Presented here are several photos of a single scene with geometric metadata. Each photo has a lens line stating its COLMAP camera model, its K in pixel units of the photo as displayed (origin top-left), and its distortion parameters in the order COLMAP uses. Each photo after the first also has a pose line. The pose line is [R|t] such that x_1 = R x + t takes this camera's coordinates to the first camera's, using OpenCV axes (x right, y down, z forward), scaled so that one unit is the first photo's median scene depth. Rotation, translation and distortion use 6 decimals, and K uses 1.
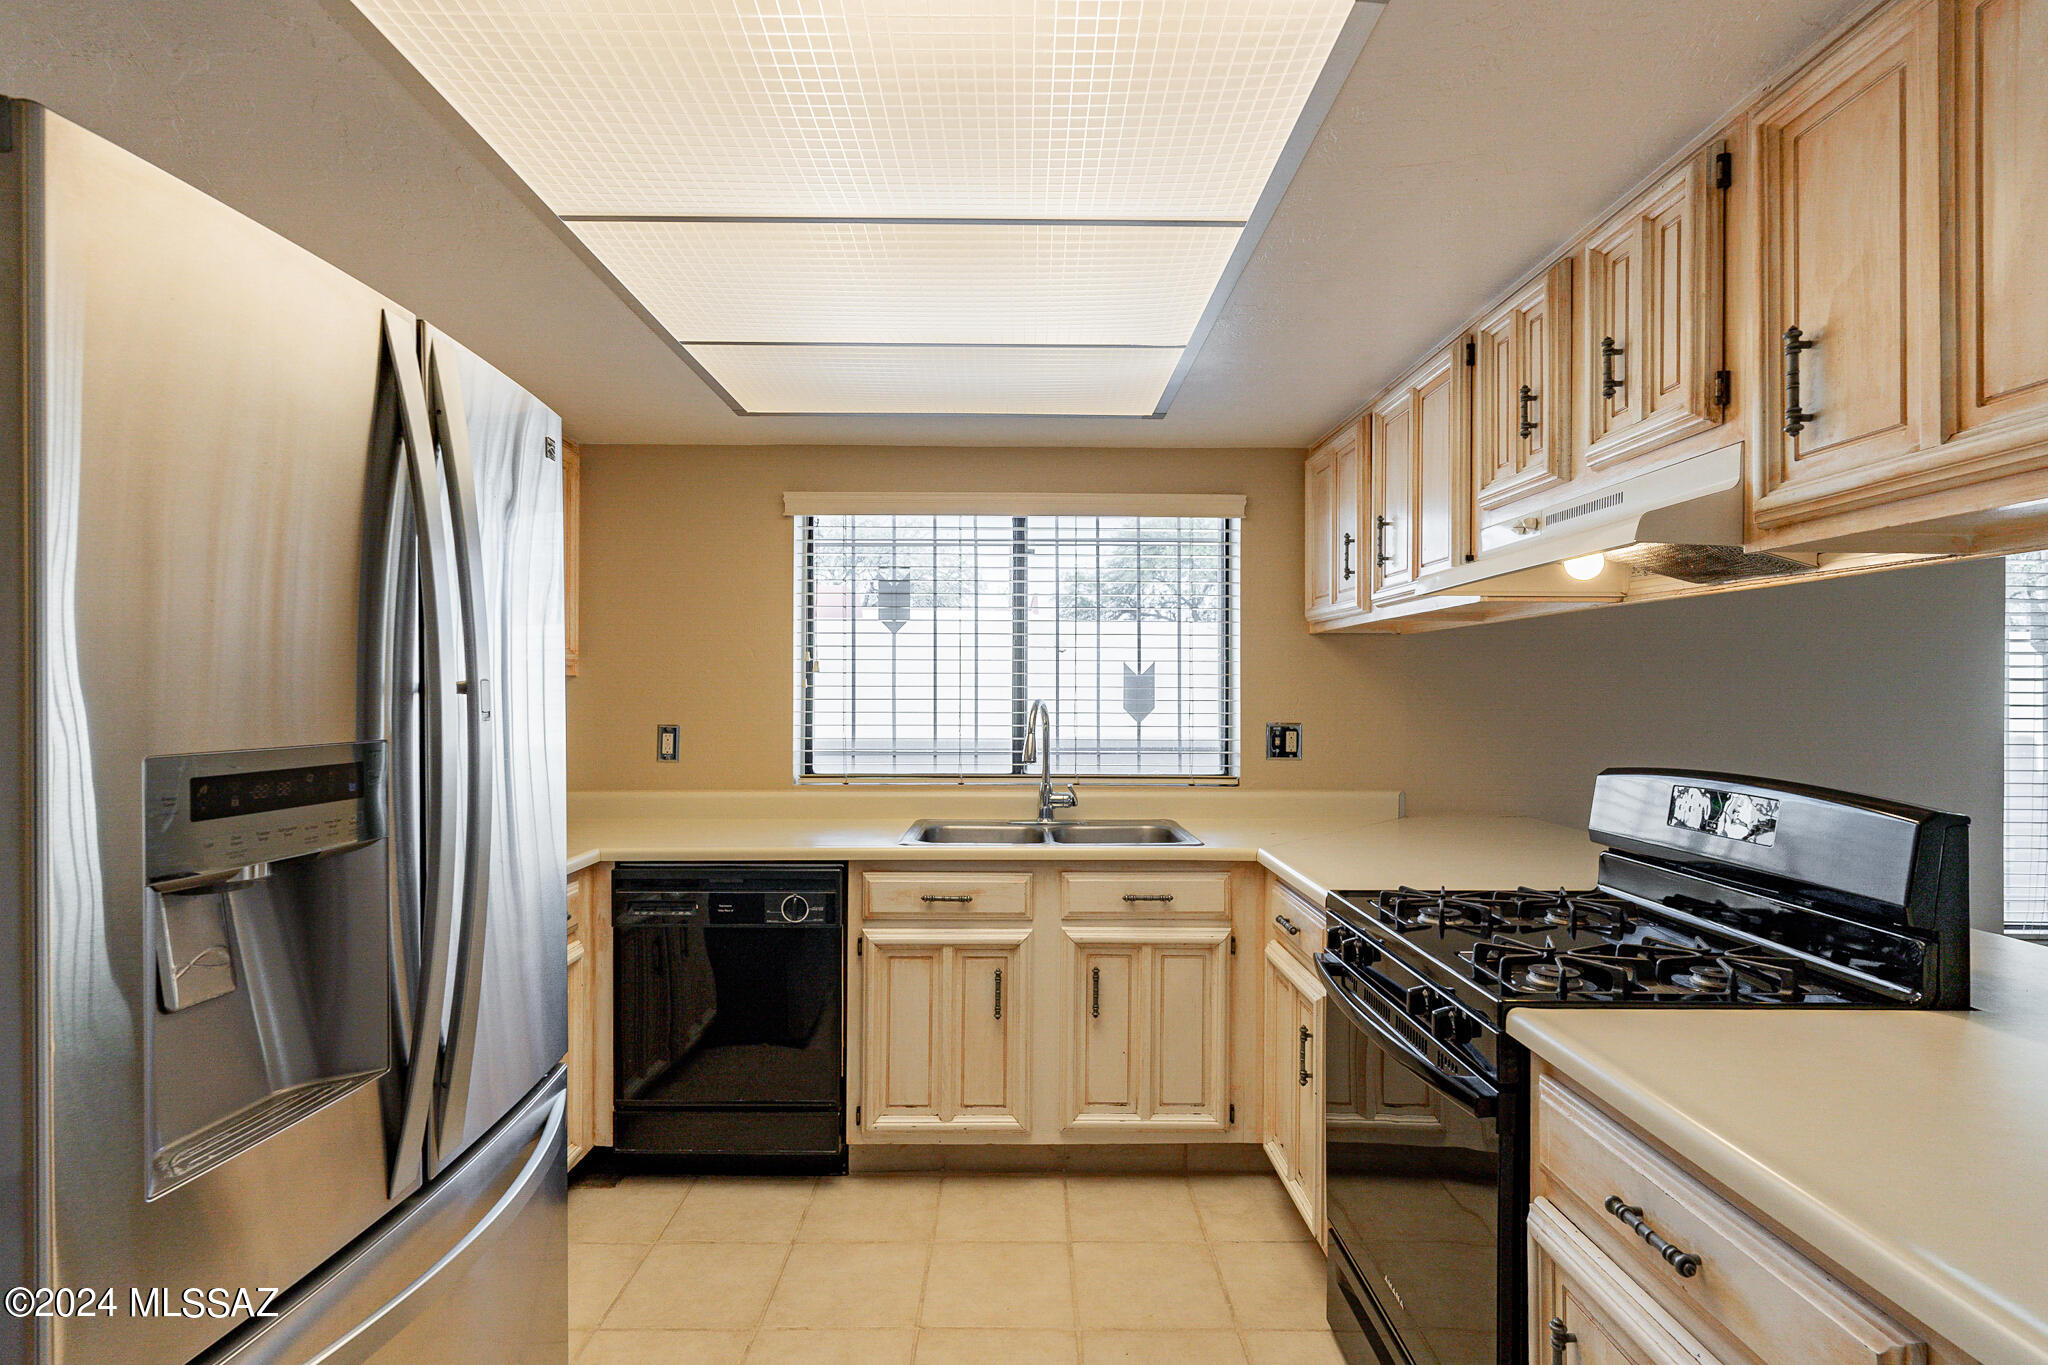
lens RADIAL K [[1004.8, 0, 1022.6], [0, 1004.8, 685.9], [0, 0, 1]] dist [-0.004662, 0.000967]
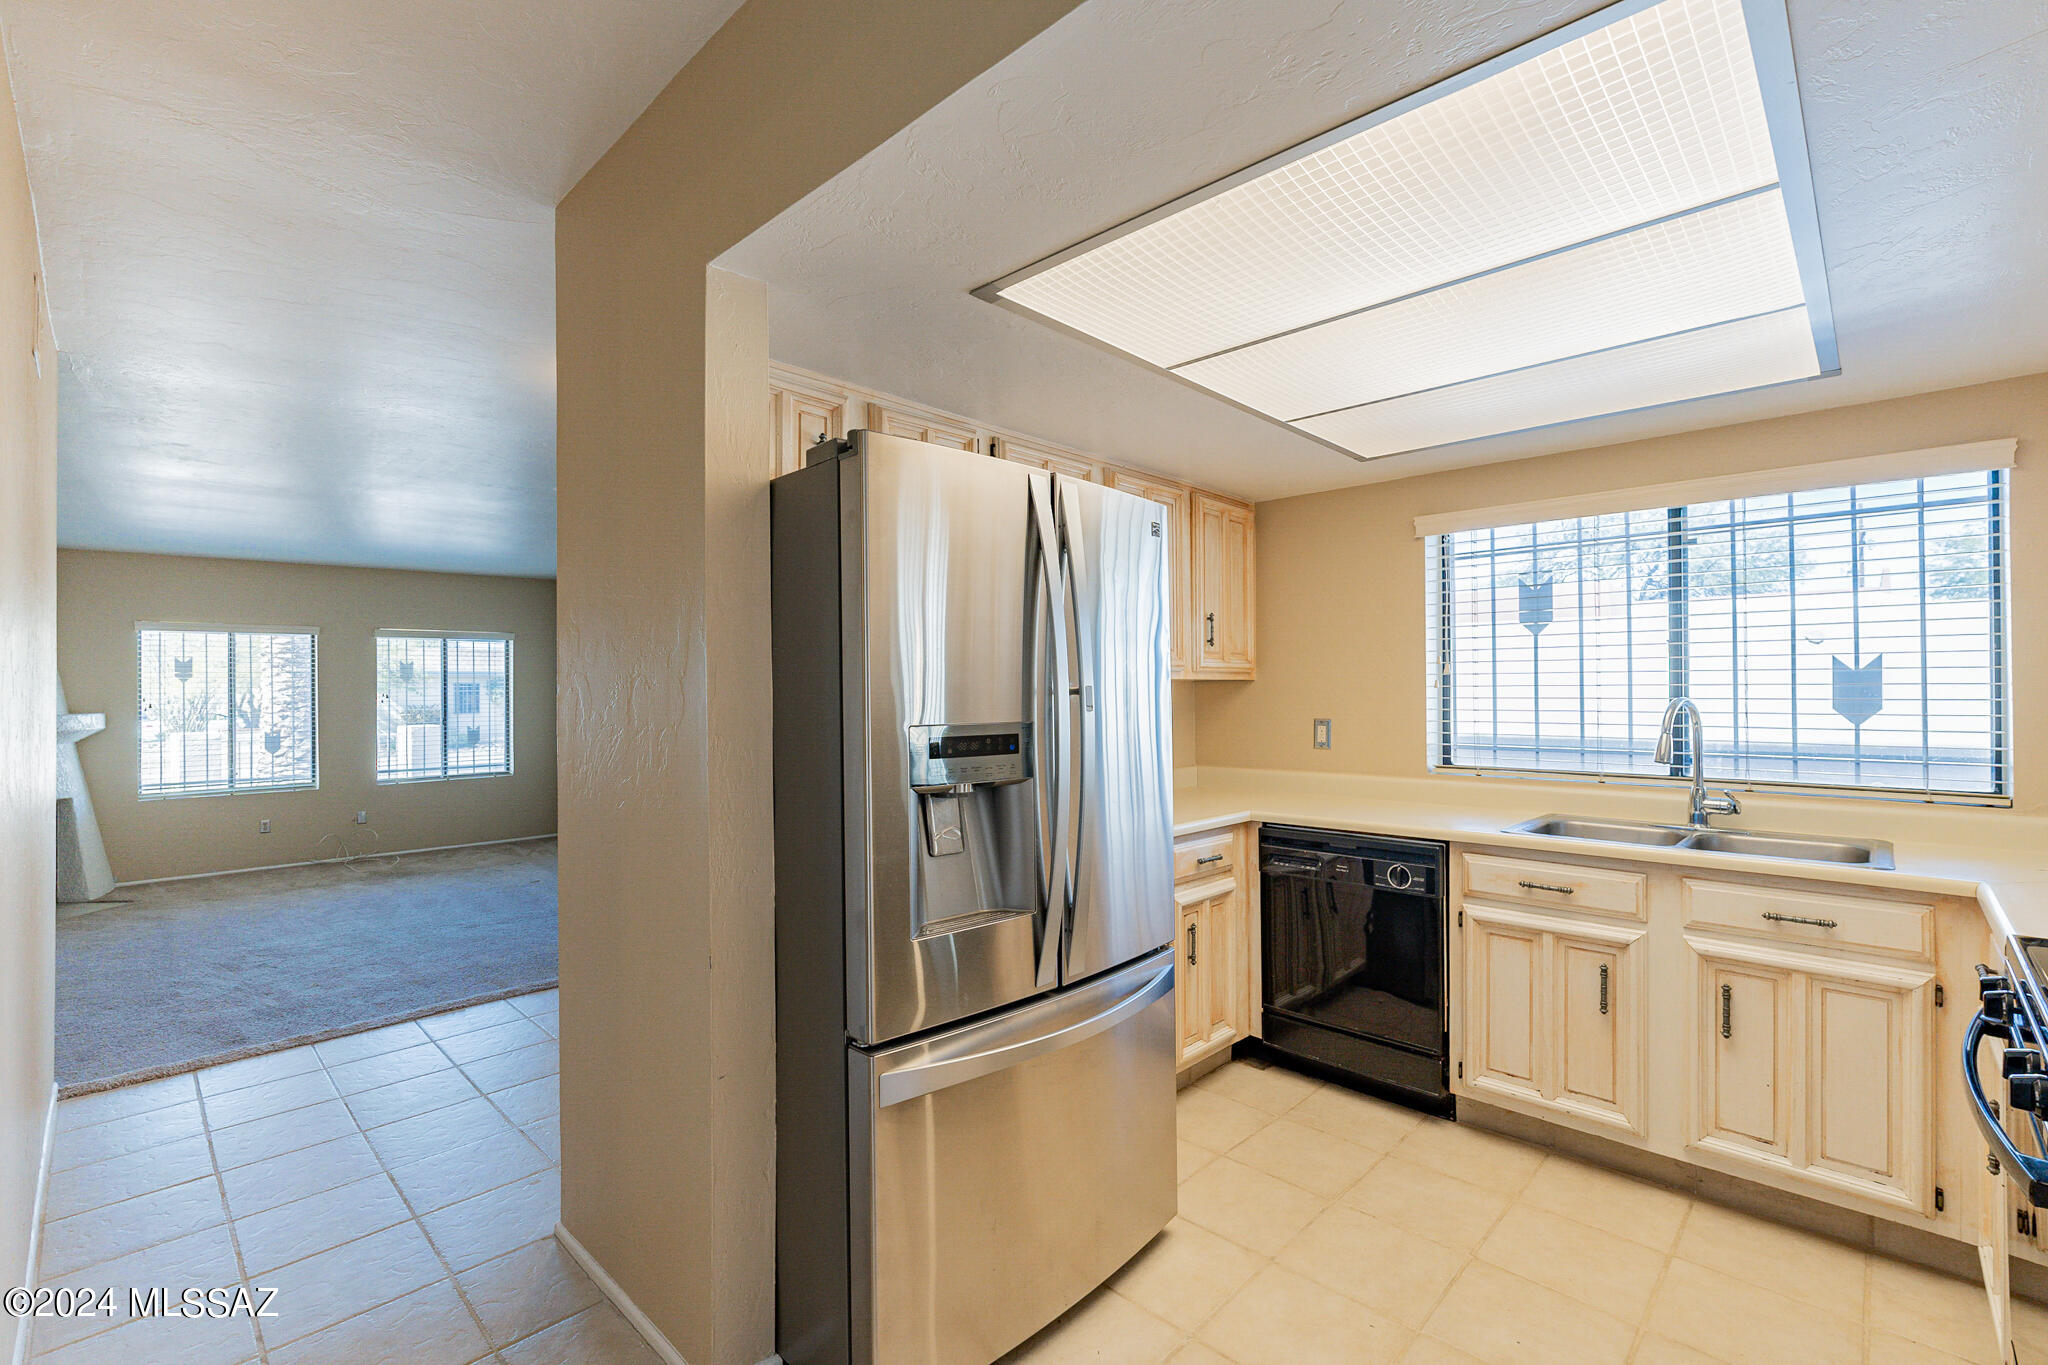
lens RADIAL K [[888.6, 0, 1023.4], [0, 888.6, 685.8], [0, 0, 1]] dist [-0.003196, 0.000036]
pose [[0.714747, -0.009659, -0.699316, 0.184872], [0.009579, 0.999946, -0.004021, -0.001136], [0.699317, -0.003825, 0.714801, -0.047540]]
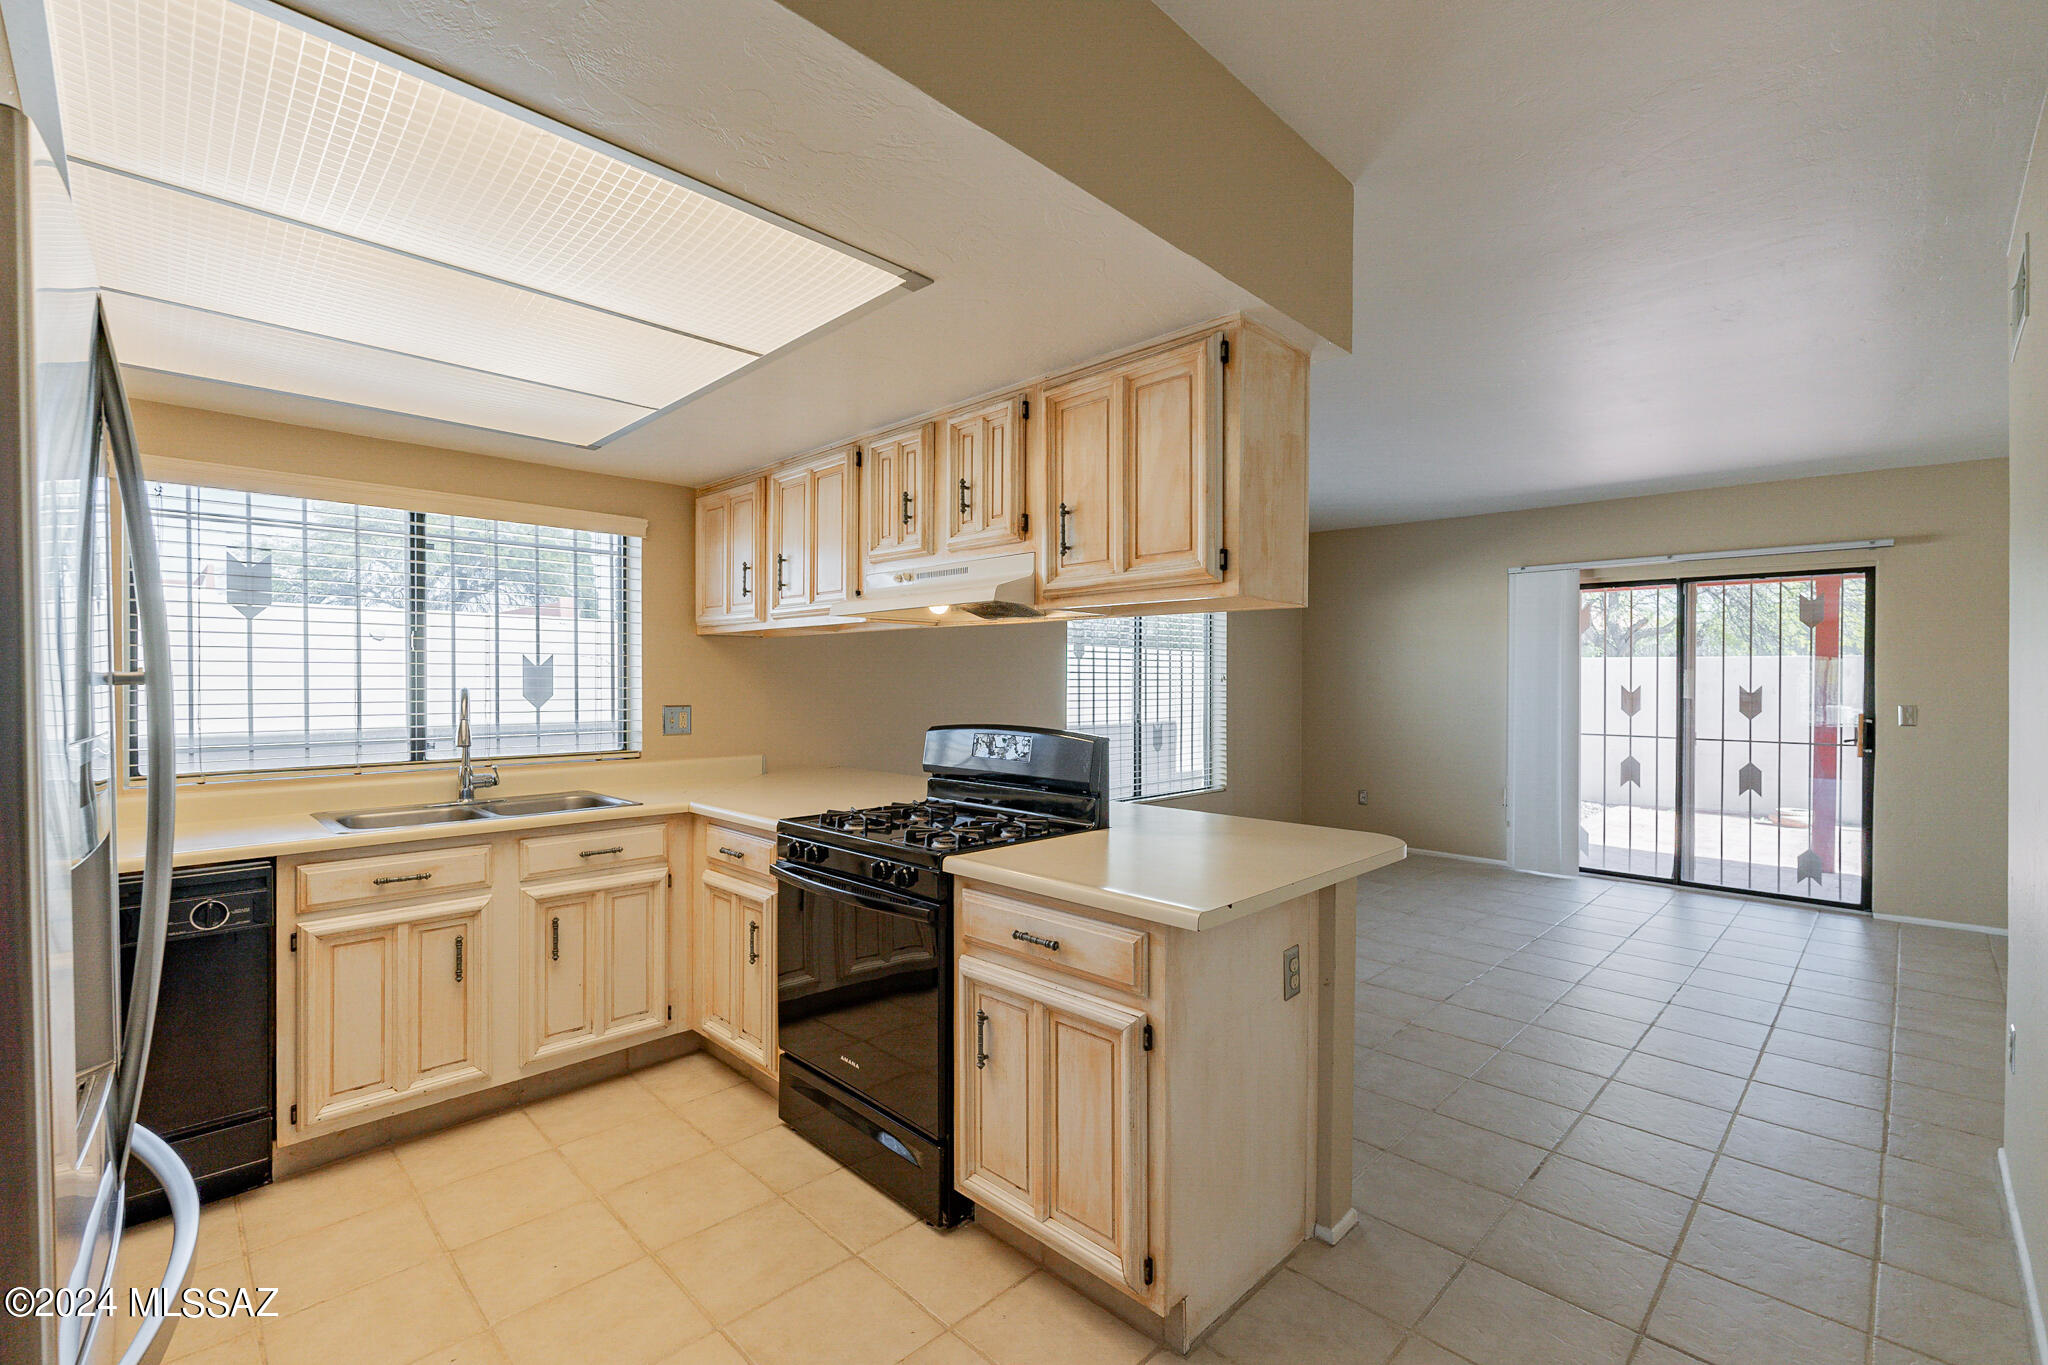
lens RADIAL K [[888.6, 0, 1023.4], [0, 888.6, 685.8], [0, 0, 1]] dist [-0.003196, 0.000036]
pose [[0.713415, -0.007626, 0.700700, -0.259029], [-0.001338, 0.999924, 0.012245, -0.002195], [-0.700740, -0.009673, 0.713351, -0.113555]]
